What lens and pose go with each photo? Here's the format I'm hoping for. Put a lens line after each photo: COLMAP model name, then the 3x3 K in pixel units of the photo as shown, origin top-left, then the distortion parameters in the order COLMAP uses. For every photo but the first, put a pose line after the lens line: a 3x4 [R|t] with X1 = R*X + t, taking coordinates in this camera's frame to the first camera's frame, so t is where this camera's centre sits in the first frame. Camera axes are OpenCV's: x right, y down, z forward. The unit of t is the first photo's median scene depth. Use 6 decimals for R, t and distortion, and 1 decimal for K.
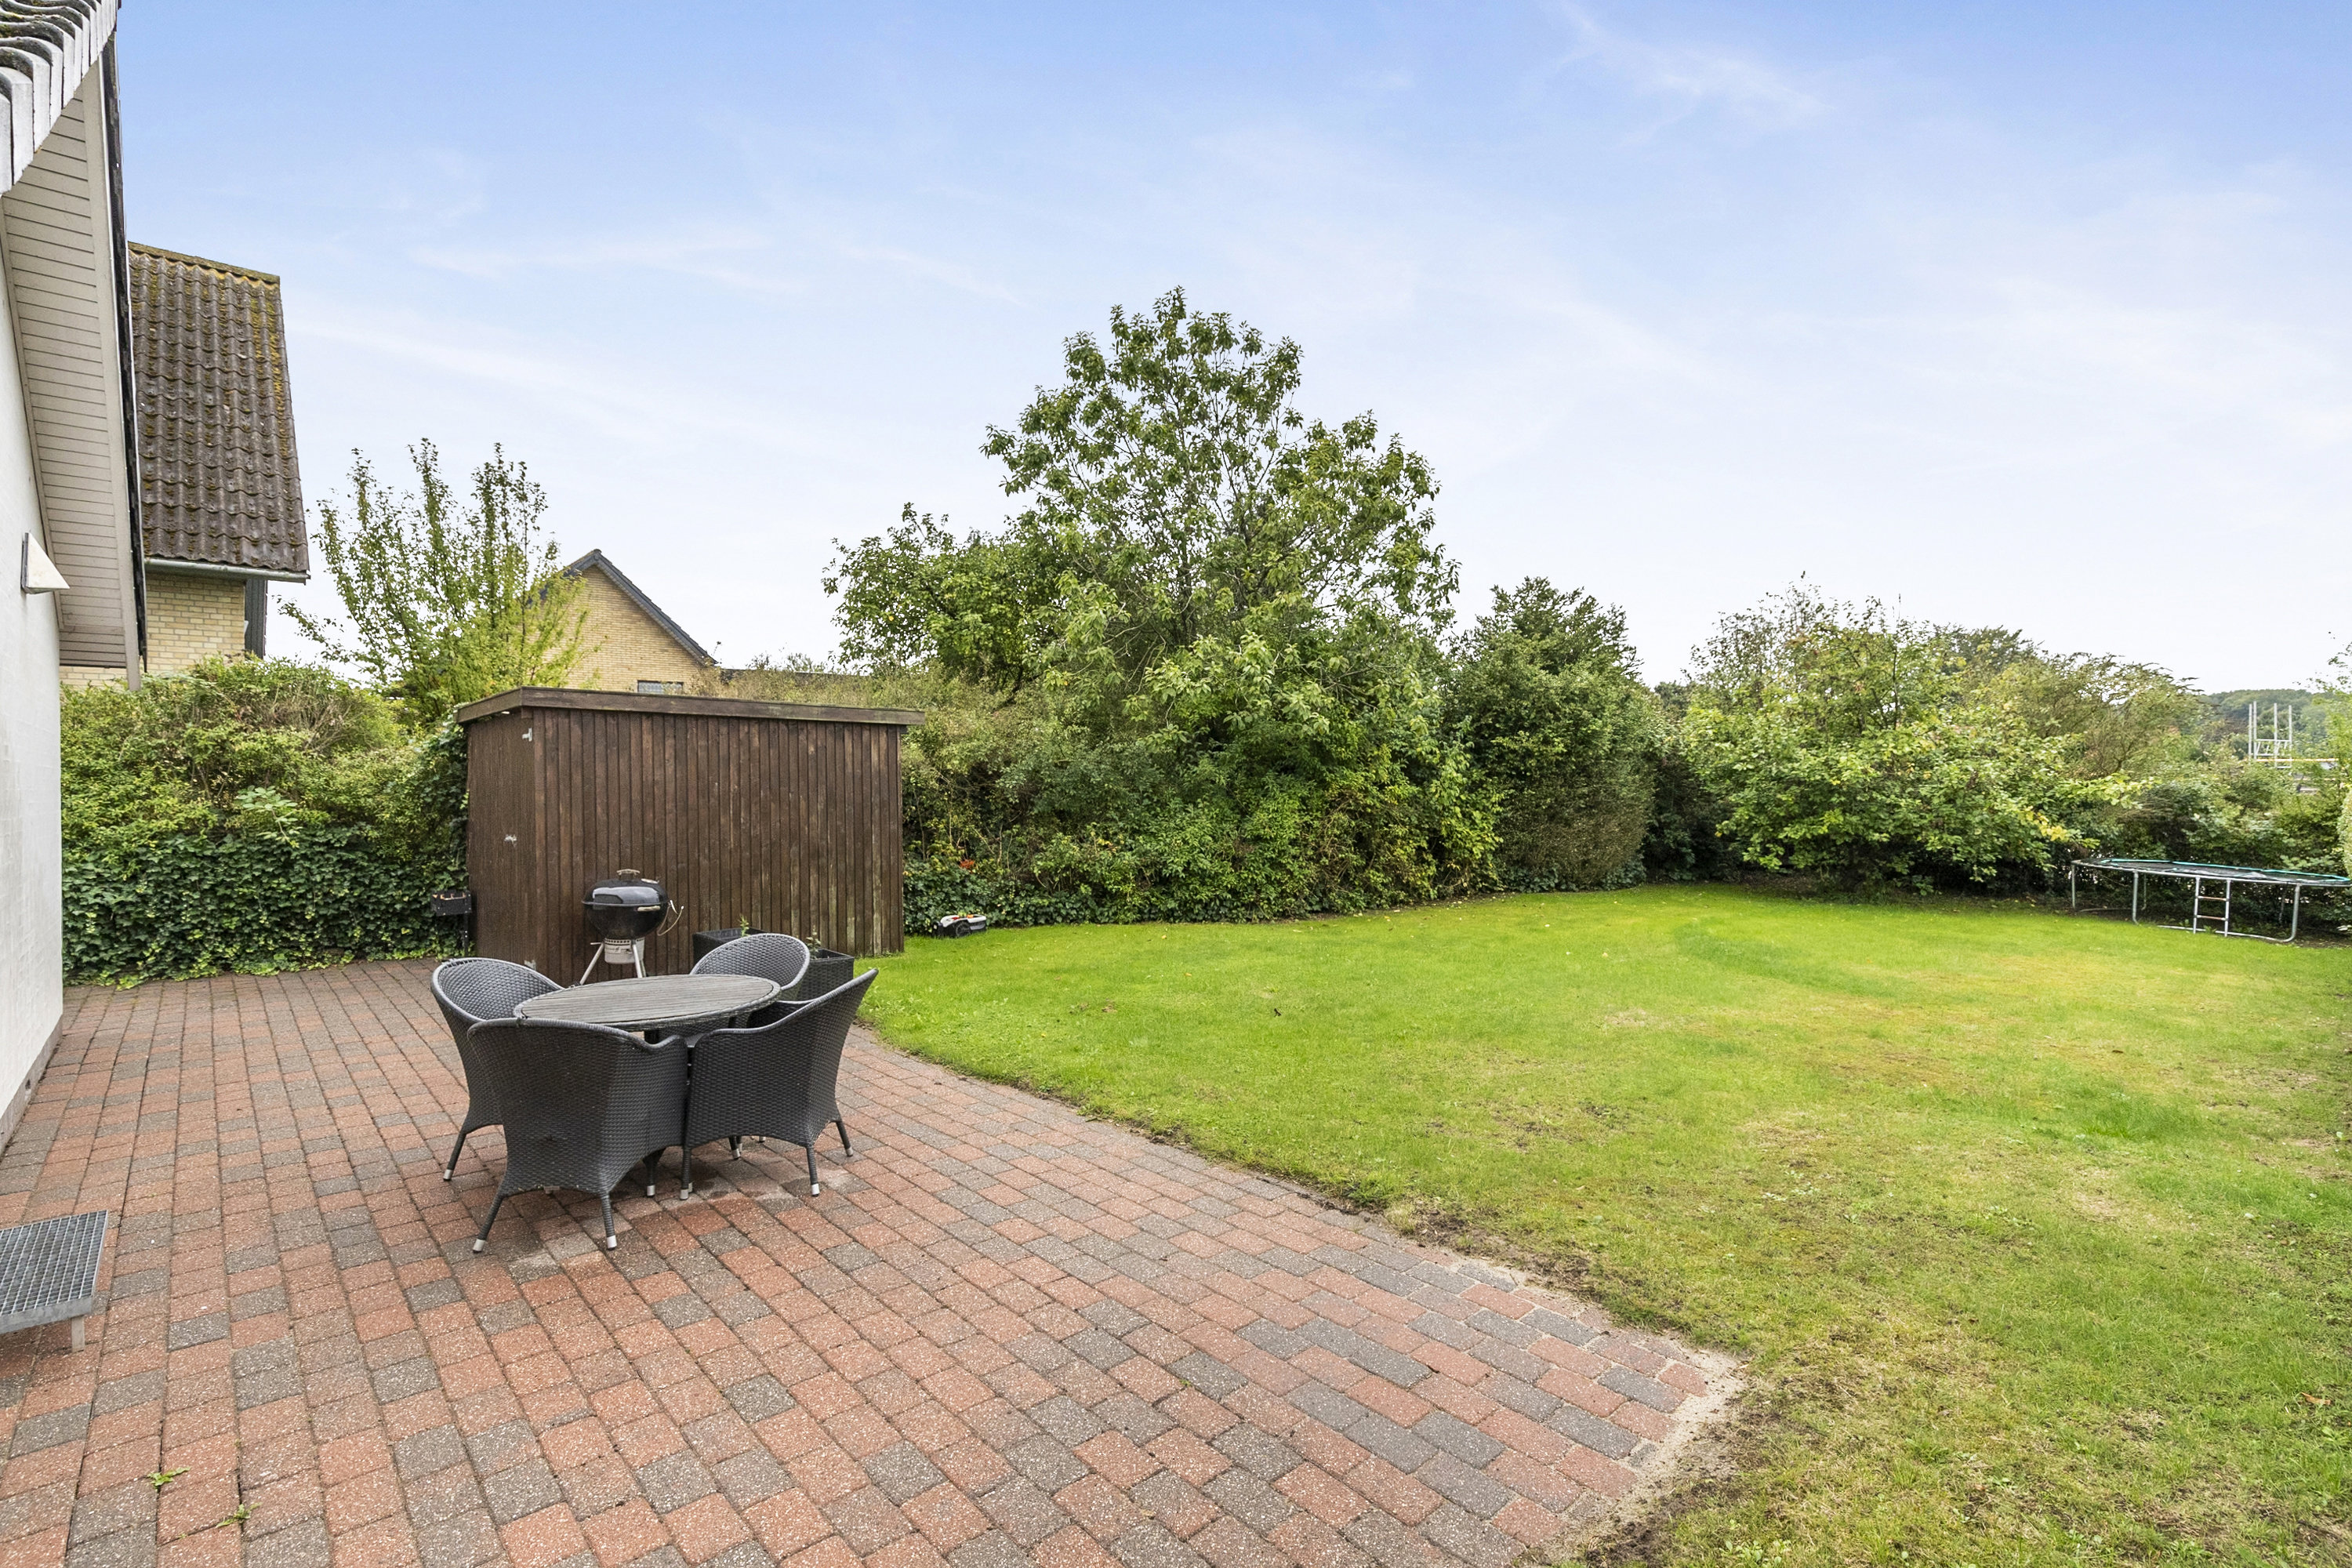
lens RADIAL K [[1073.0, 0, 1175.4], [0, 1073.0, 782.5], [0, 0, 1]] dist [0.007119, -0.001405]
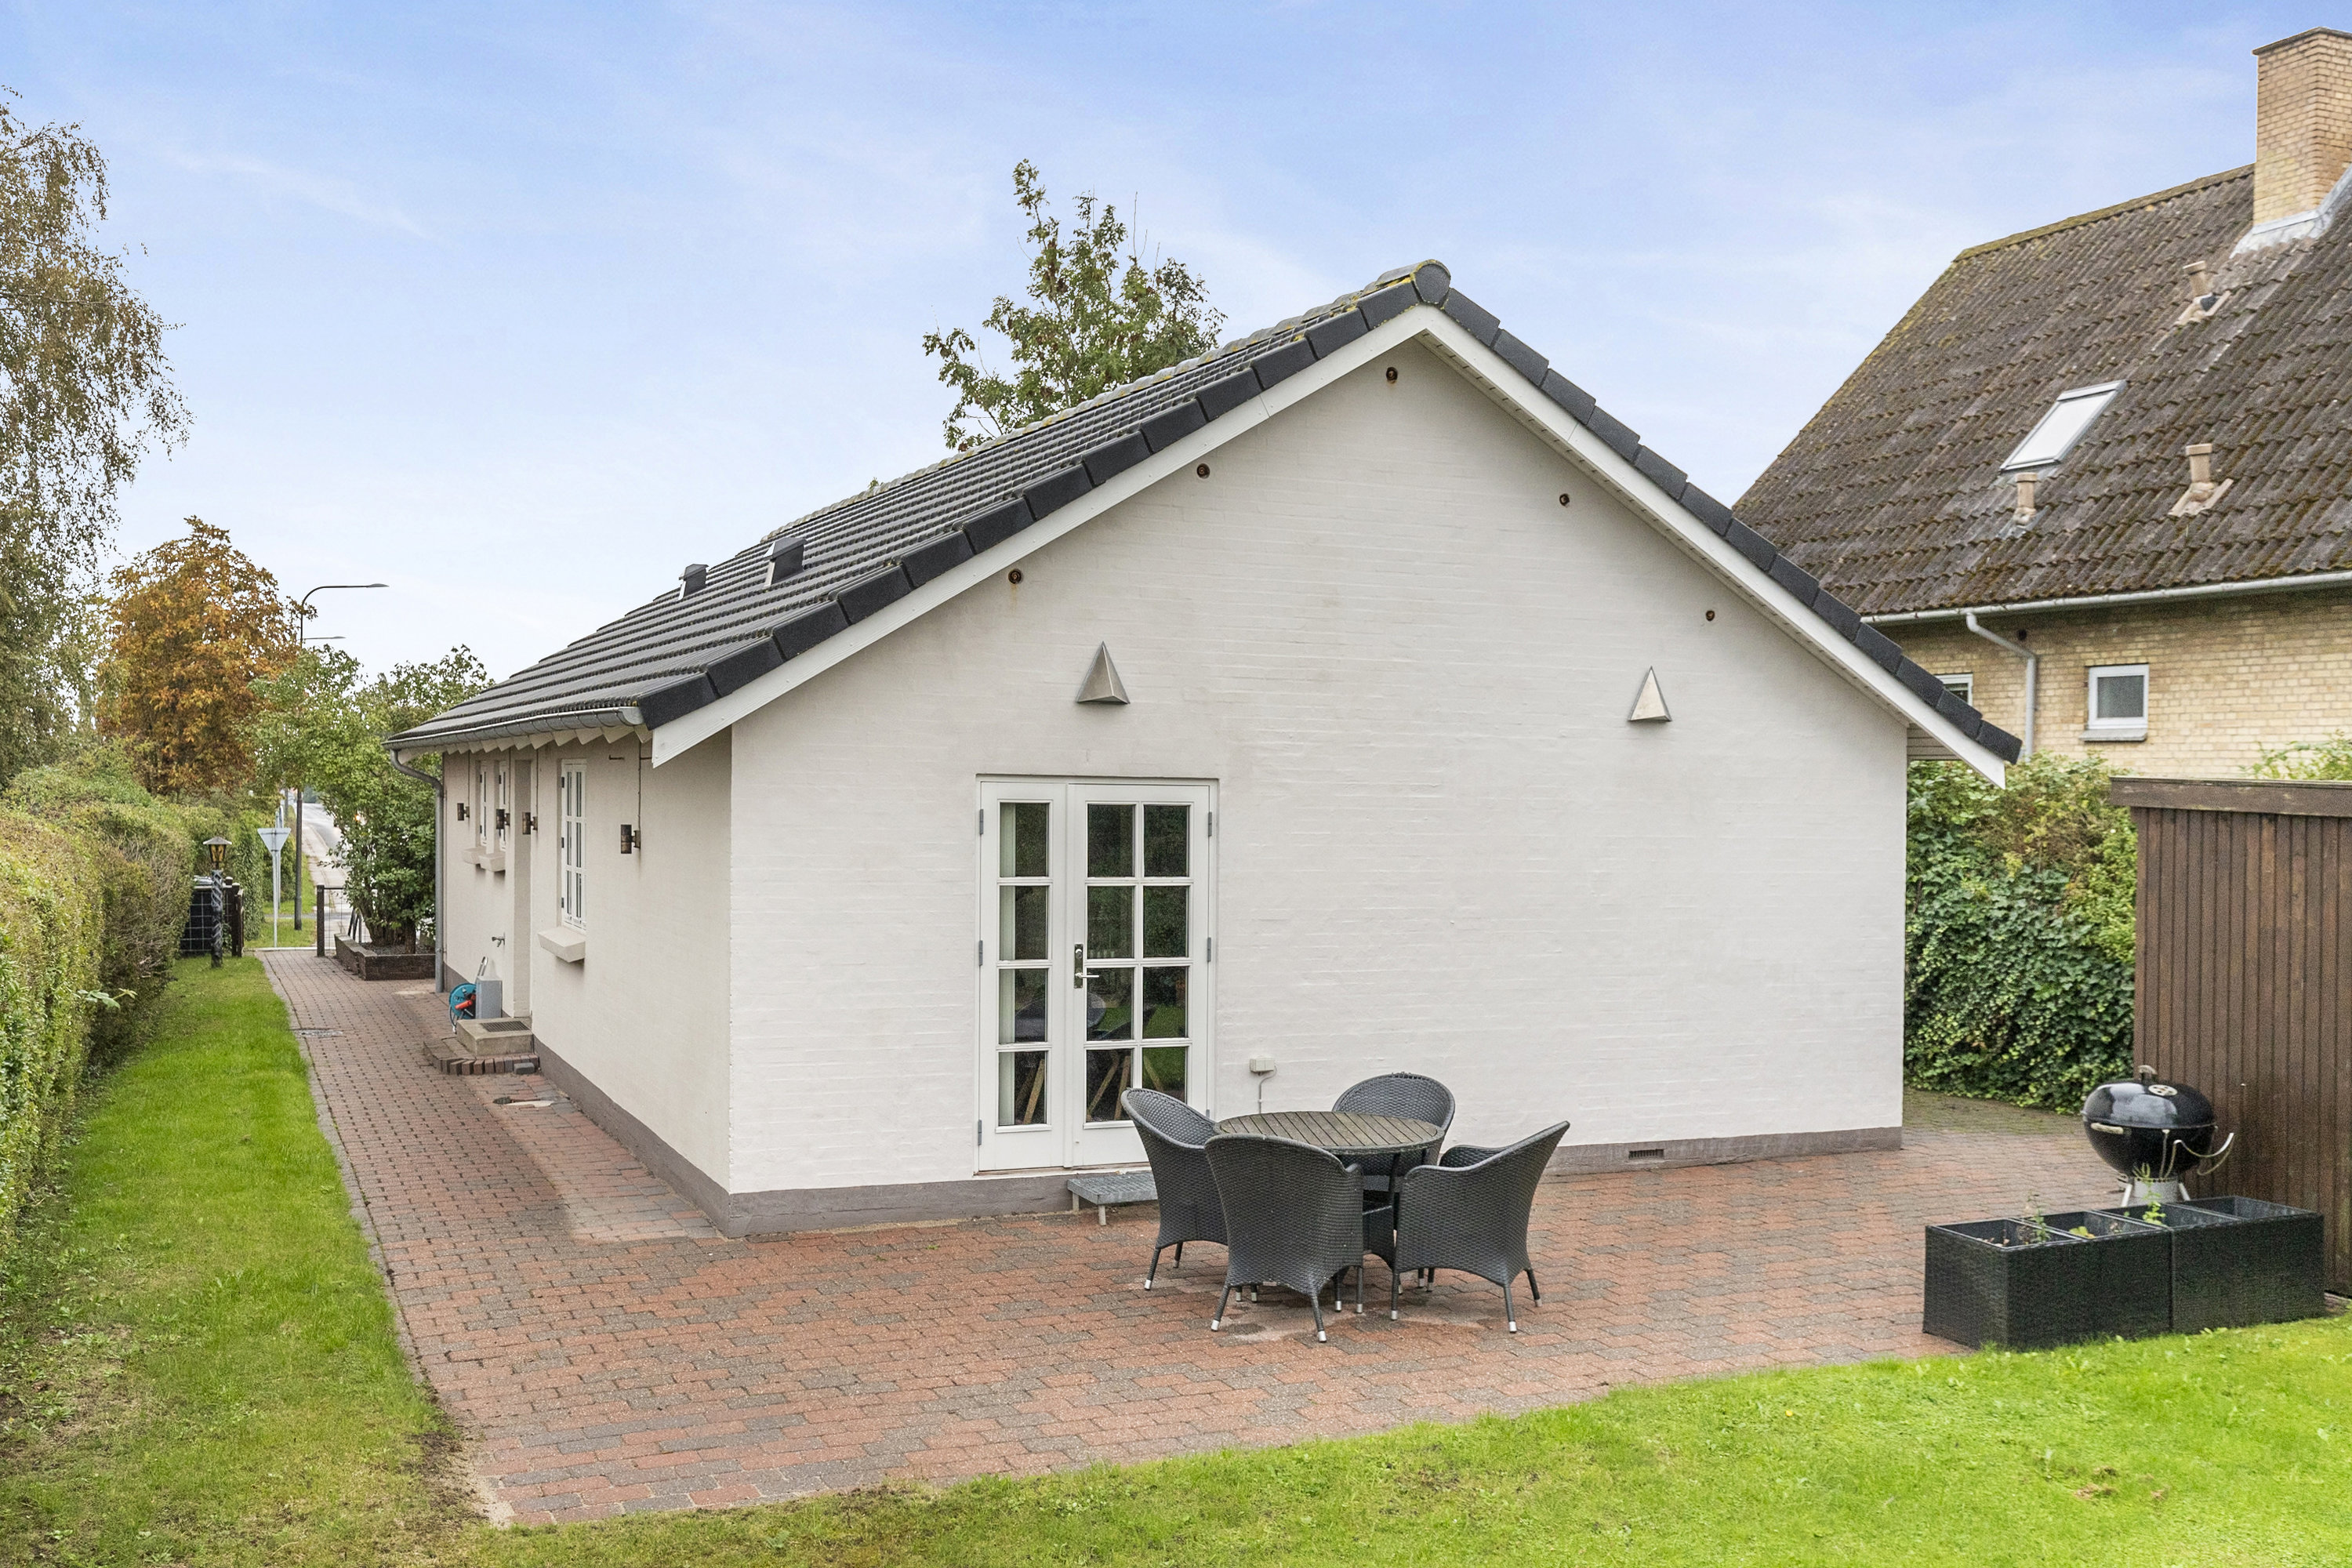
lens RADIAL K [[2199.0, 0, 1186.8], [0, 2199.0, 790.4], [0, 0, 1]] dist [0.016236, 0.000000]
pose [[-0.312109, 0.005597, -0.950030, 0.757966], [-0.019358, 0.999738, 0.012249, -0.072673], [0.949849, 0.022214, -0.311919, 0.732332]]
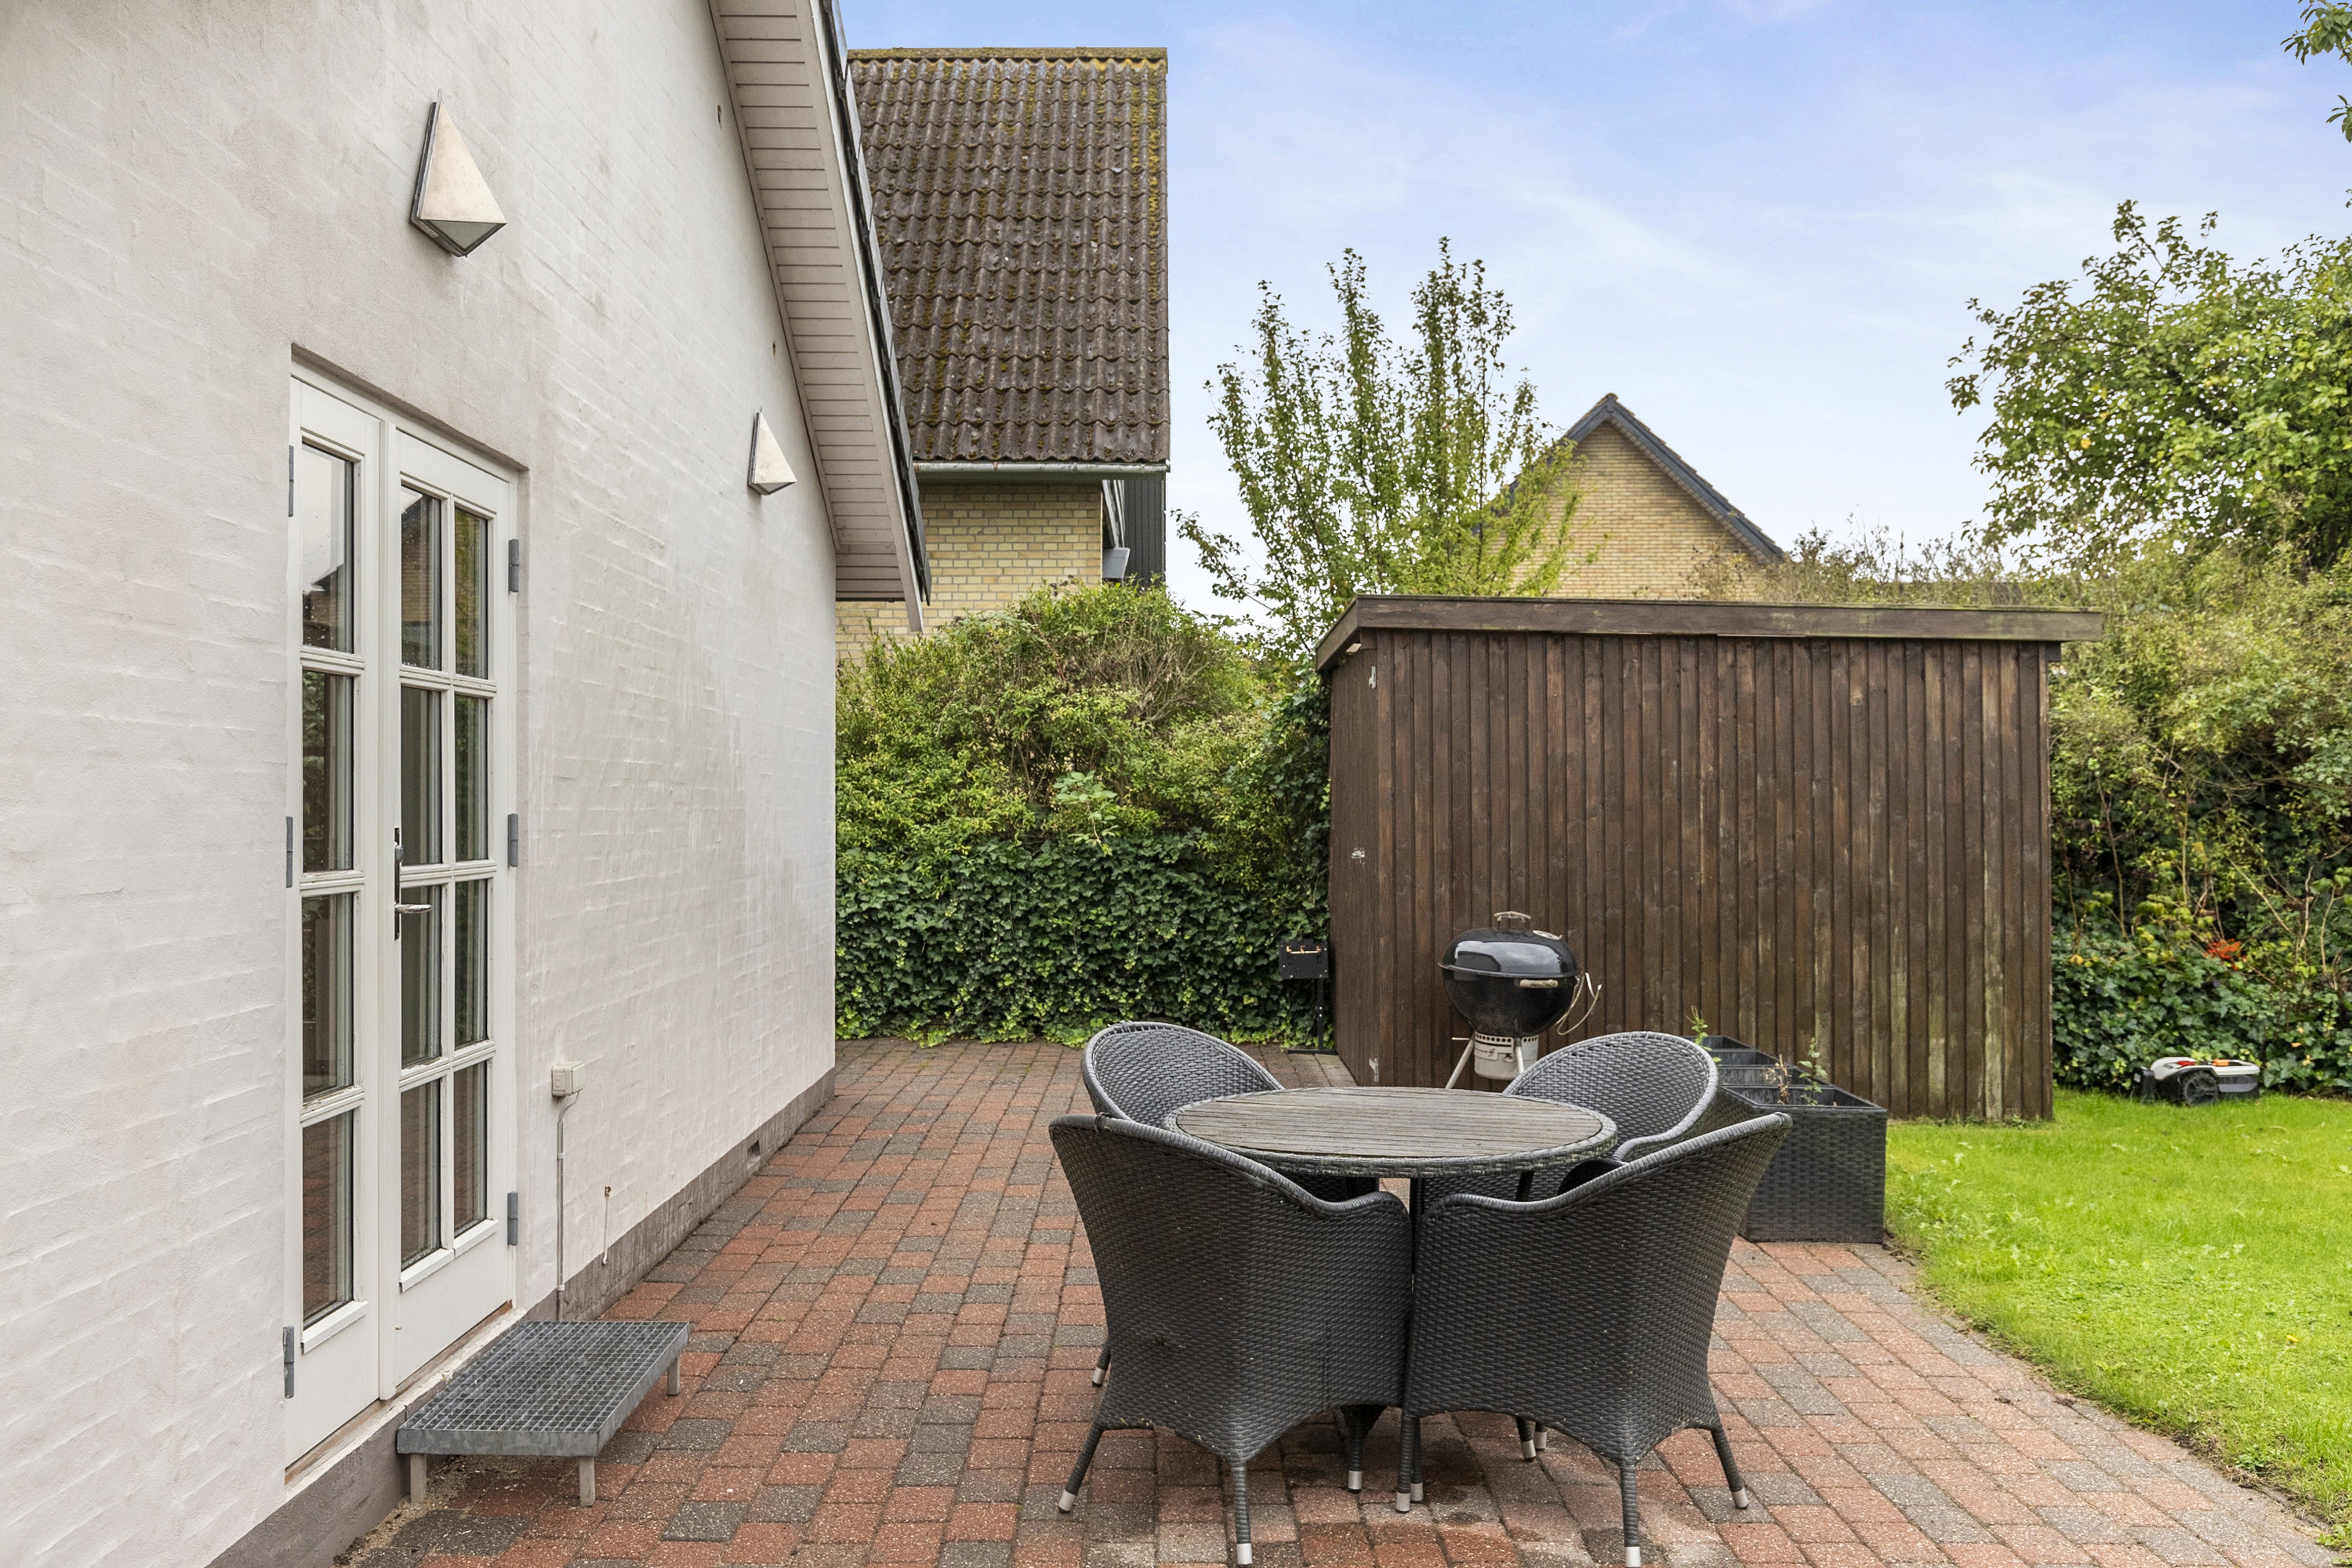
lens RADIAL K [[2003.3, 0, 1184.9], [0, 2003.3, 776.8], [0, 0, 1]] dist [-0.035586, 0.015607]
pose [[0.747877, -0.000269, -0.663837, 0.046289], [-0.008915, 0.999906, -0.010450, 0.019414], [0.663777, 0.013733, 0.747805, 0.091419]]
